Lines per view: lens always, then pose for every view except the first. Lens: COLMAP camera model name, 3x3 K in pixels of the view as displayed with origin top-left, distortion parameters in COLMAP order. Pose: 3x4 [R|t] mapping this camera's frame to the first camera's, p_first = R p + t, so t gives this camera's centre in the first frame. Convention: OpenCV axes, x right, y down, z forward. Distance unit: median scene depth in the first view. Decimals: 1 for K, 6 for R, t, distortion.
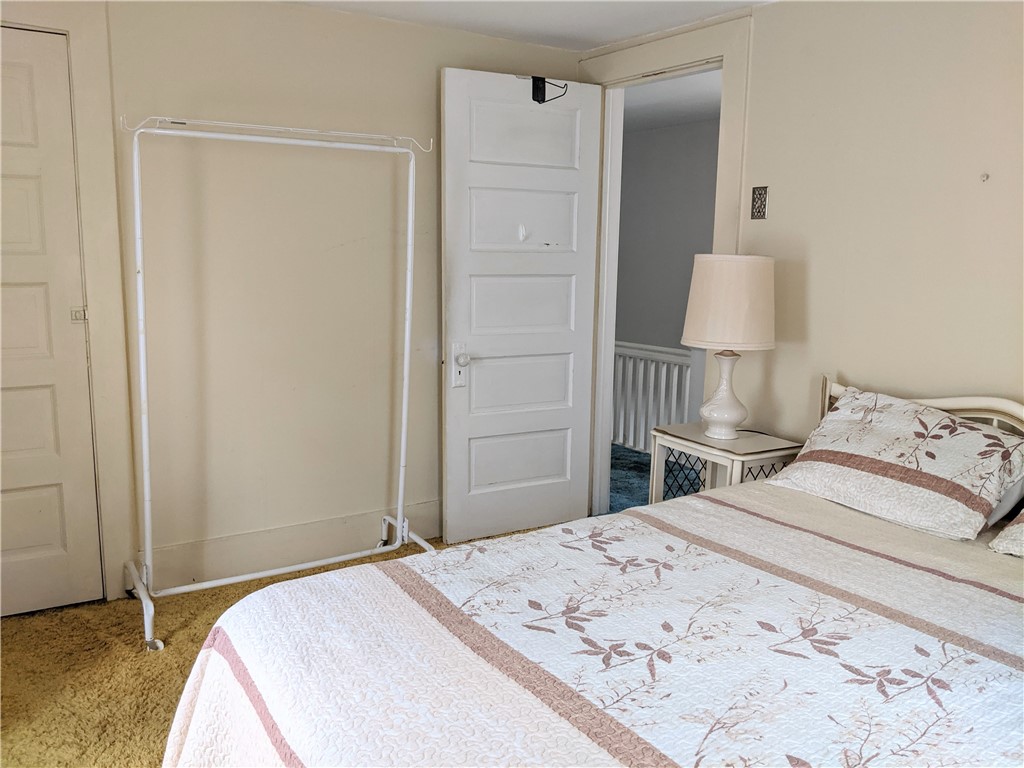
lens RADIAL K [[821.7, 0, 511.8], [0, 821.7, 380.3], [0, 0, 1]] dist [0.056128, -0.101770]
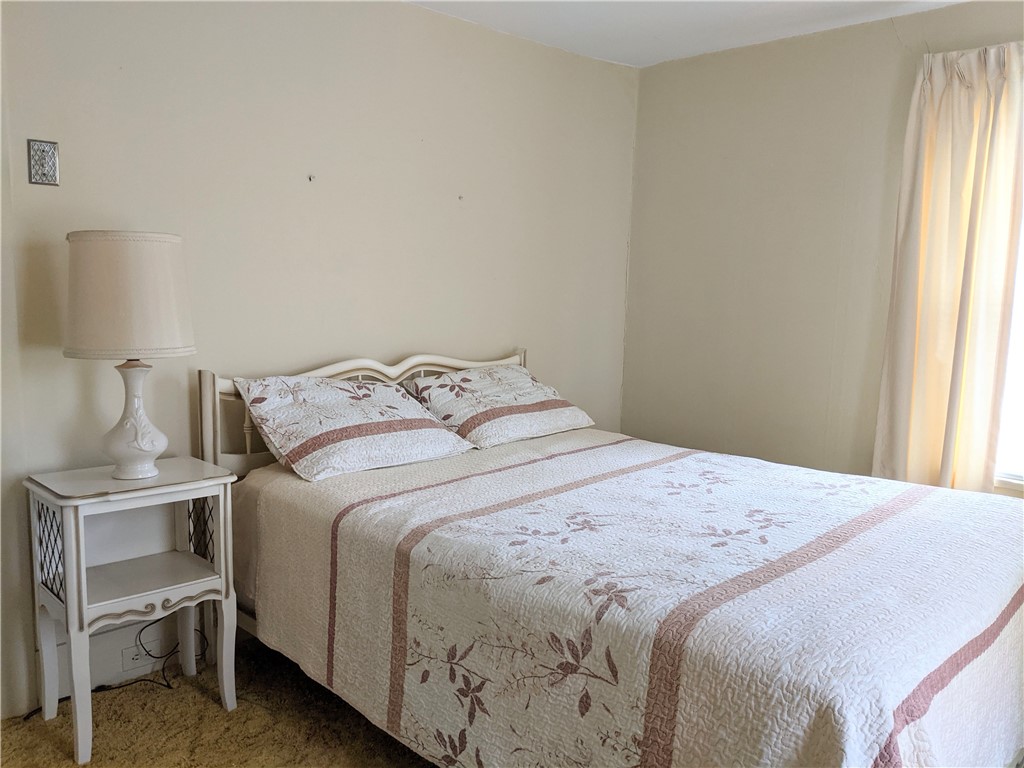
lens RADIAL K [[821.7, 0, 511.1], [0, 821.7, 387.9], [0, 0, 1]] dist [0.056128, -0.101770]
pose [[-0.209065, -0.145522, 0.967014, -0.801332], [0.137977, 0.974584, 0.176491, -0.144469], [-0.968119, 0.170323, -0.183673, 1.190042]]
